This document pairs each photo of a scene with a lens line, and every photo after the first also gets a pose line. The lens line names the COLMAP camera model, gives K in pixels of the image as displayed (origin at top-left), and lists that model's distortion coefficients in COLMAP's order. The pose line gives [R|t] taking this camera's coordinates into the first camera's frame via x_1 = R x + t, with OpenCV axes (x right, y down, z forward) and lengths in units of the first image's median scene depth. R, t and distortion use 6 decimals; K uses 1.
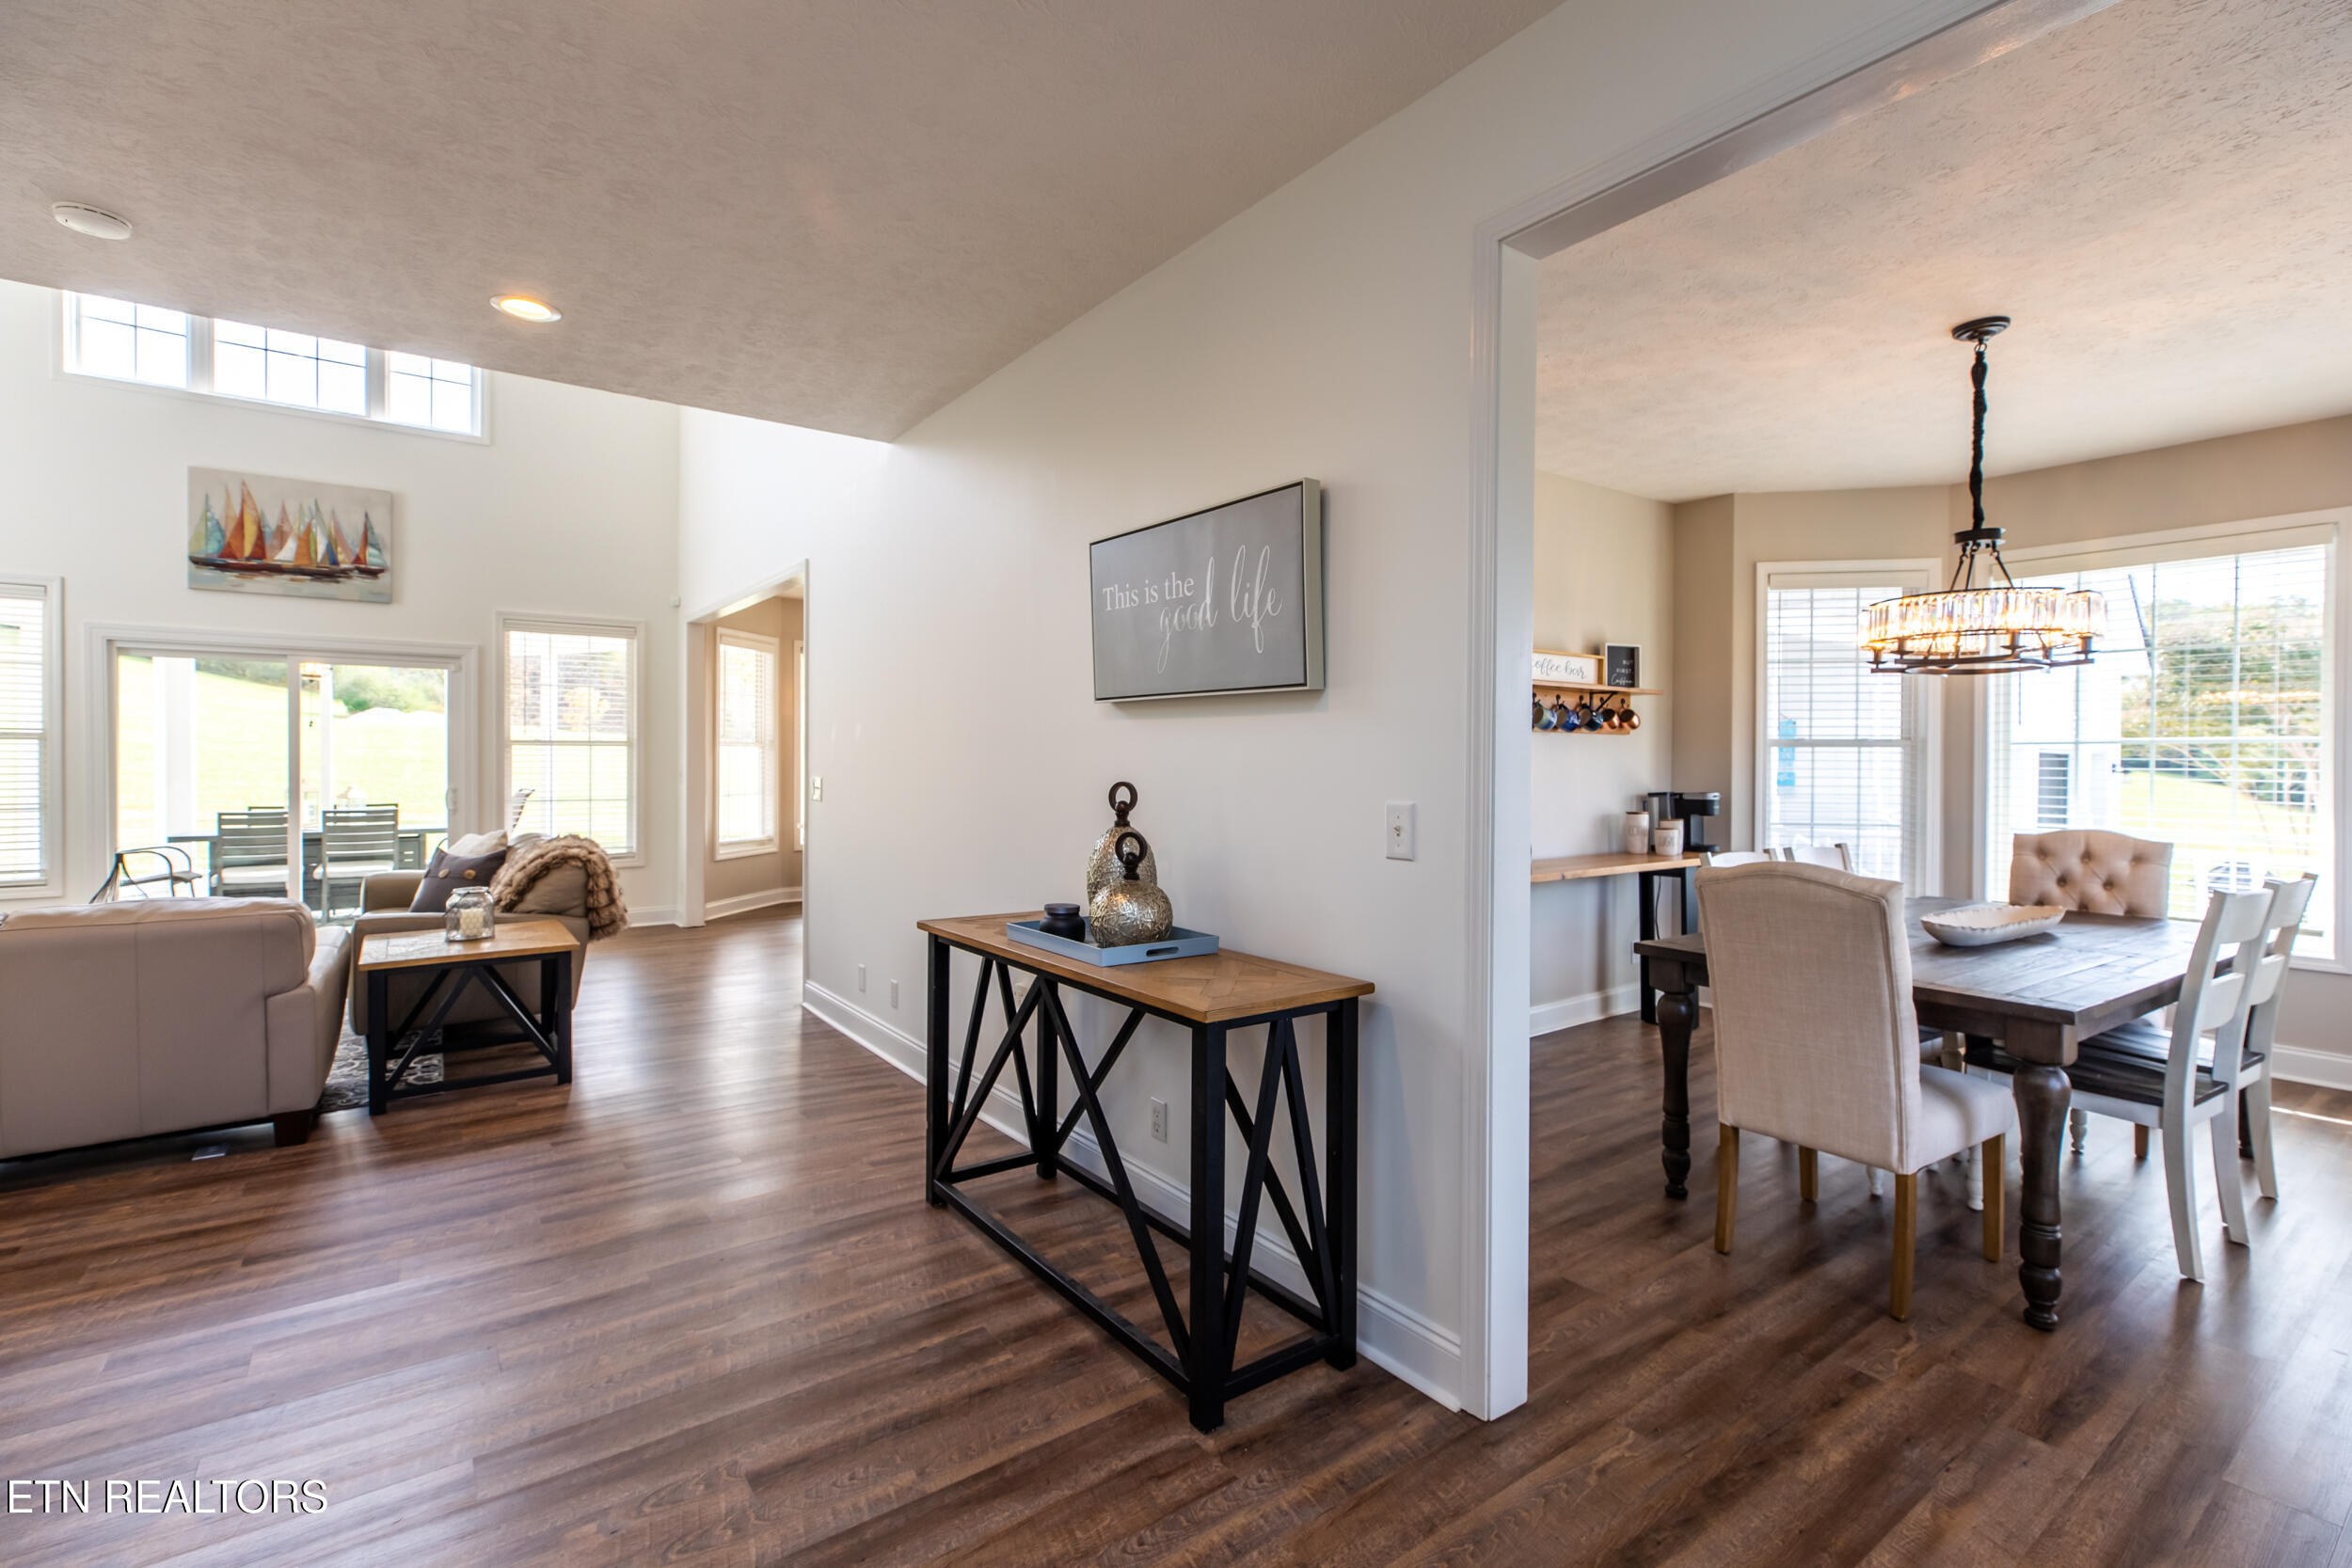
lens RADIAL K [[1056.2, 0, 1182.1], [0, 1056.2, 763.1], [0, 0, 1]] dist [0.001459, 0.001510]
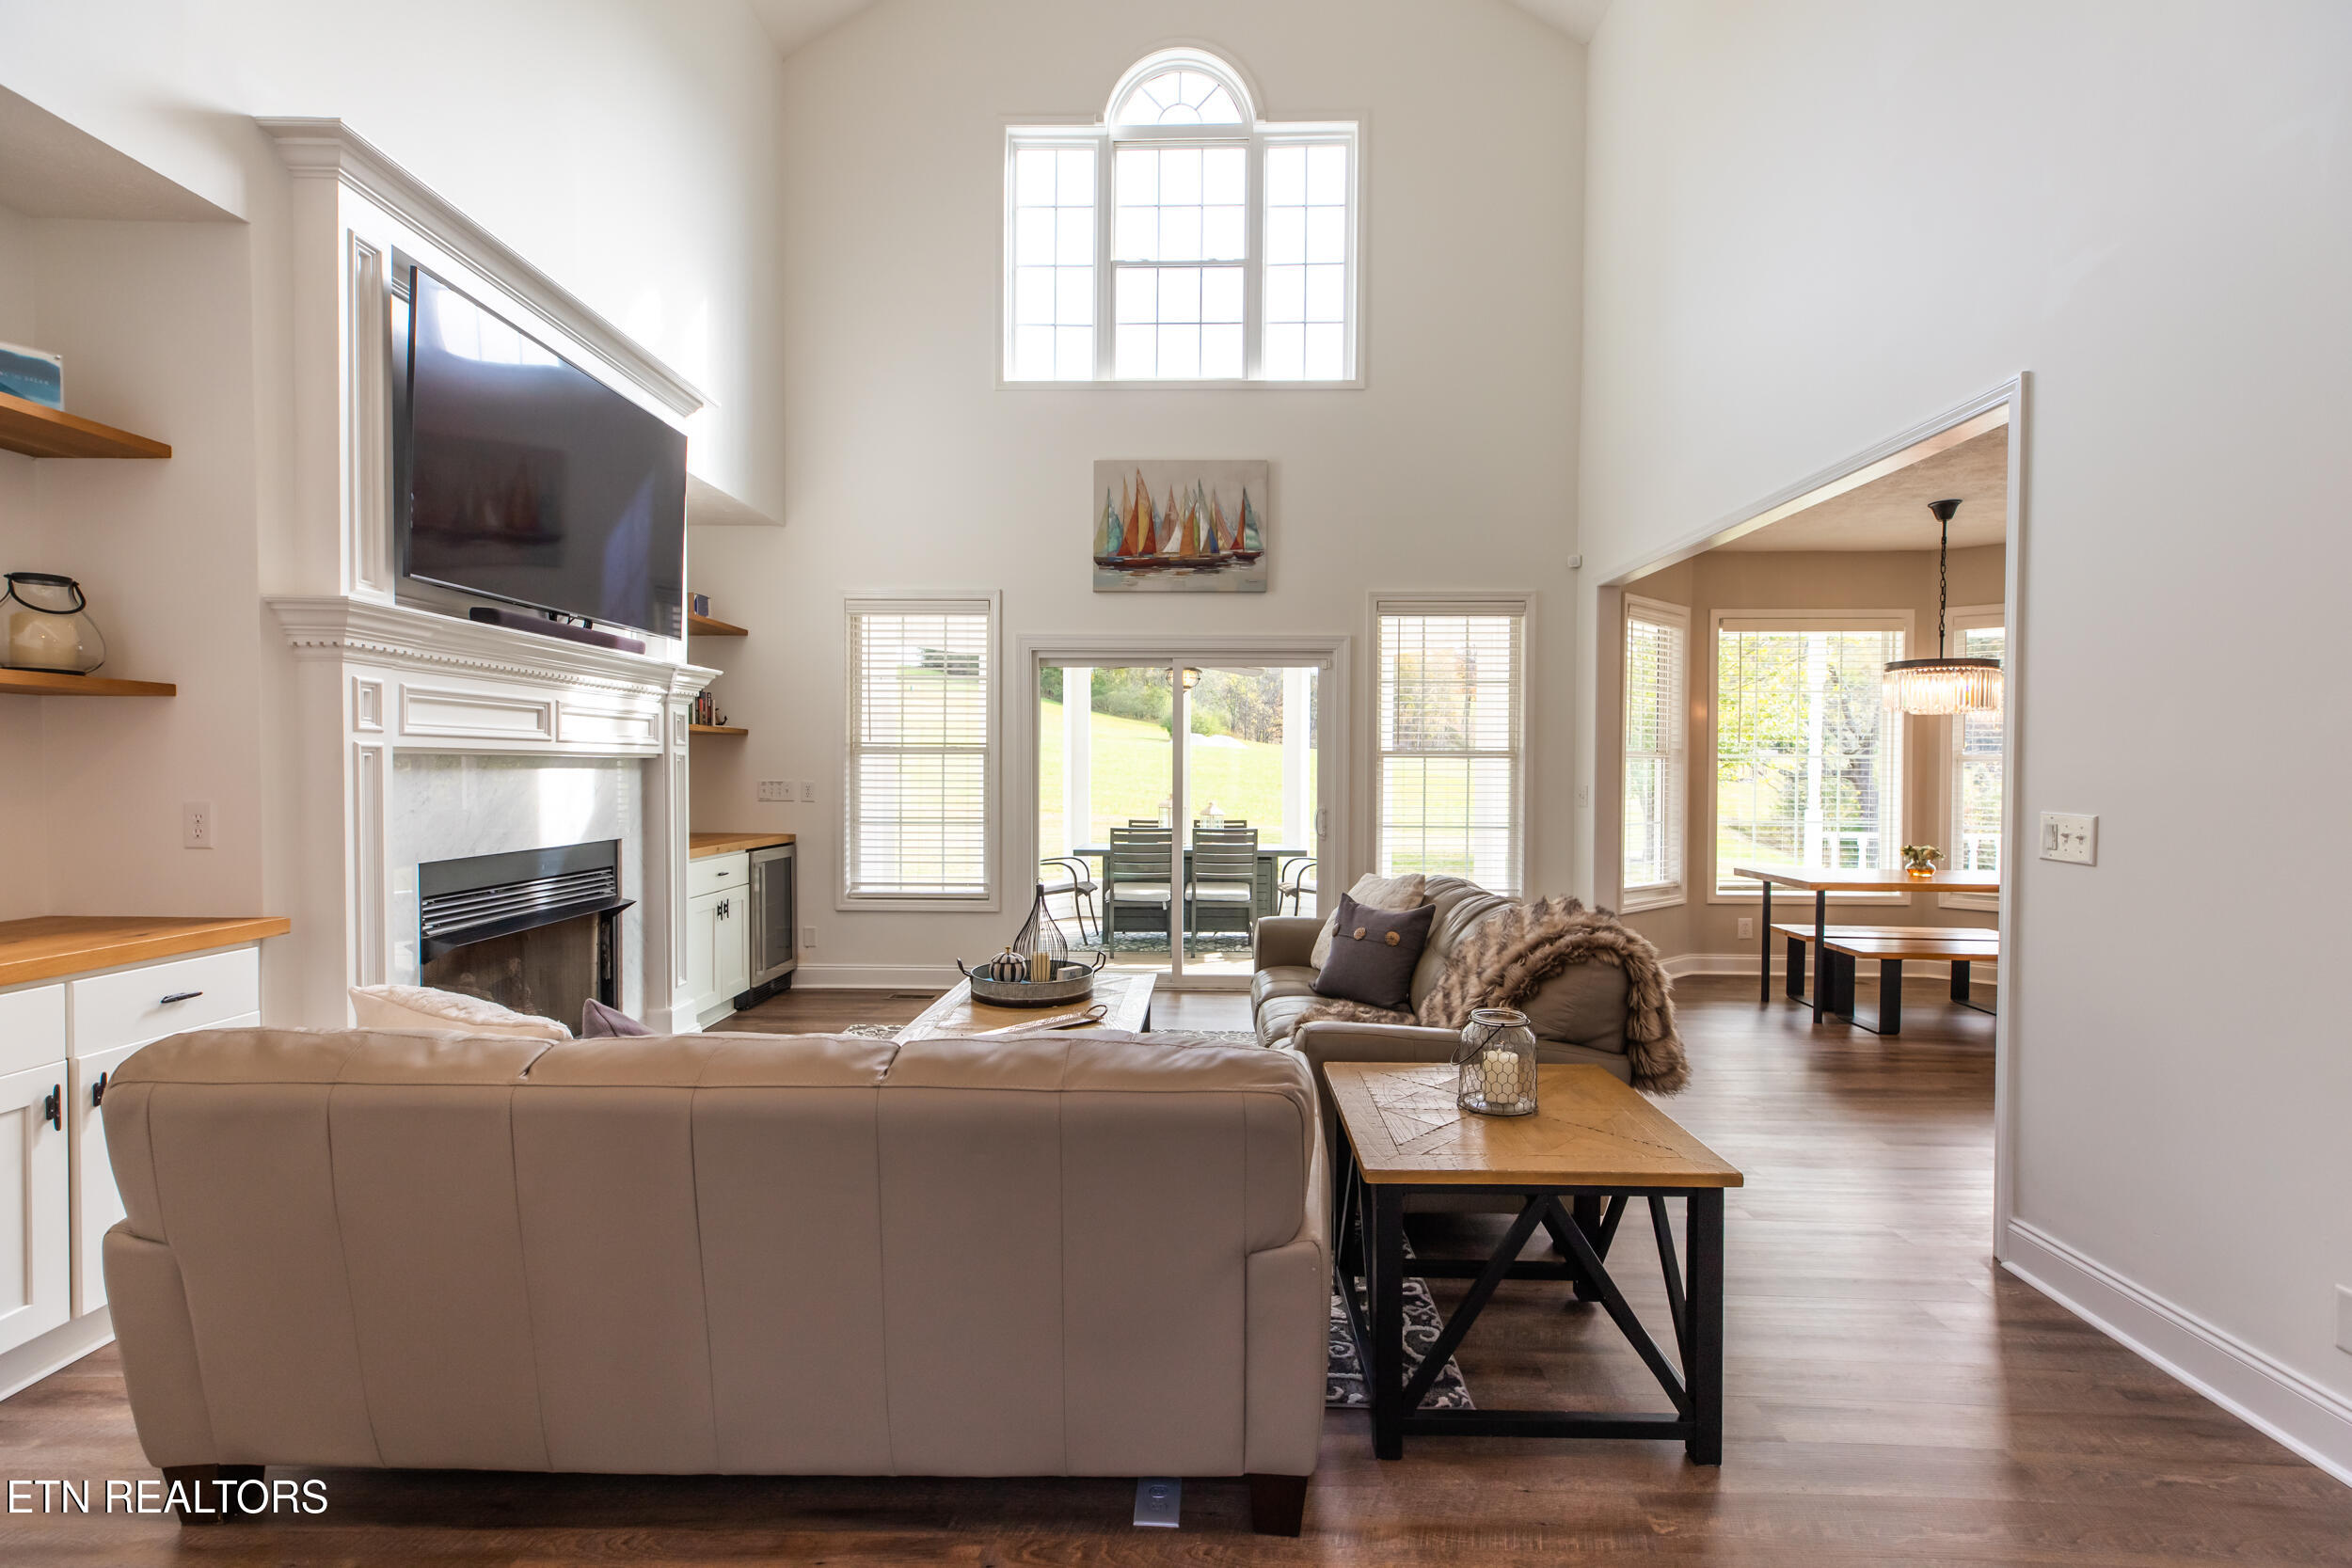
lens RADIAL K [[1070.8, 0, 1184.7], [0, 1070.8, 781.0], [0, 0, 1]] dist [0.017830, -0.005117]
pose [[0.793793, 0.005339, -0.608165, -0.257741], [-0.004257, 0.999986, 0.003224, -0.000748], [0.608174, 0.000030, 0.793804, 0.257591]]
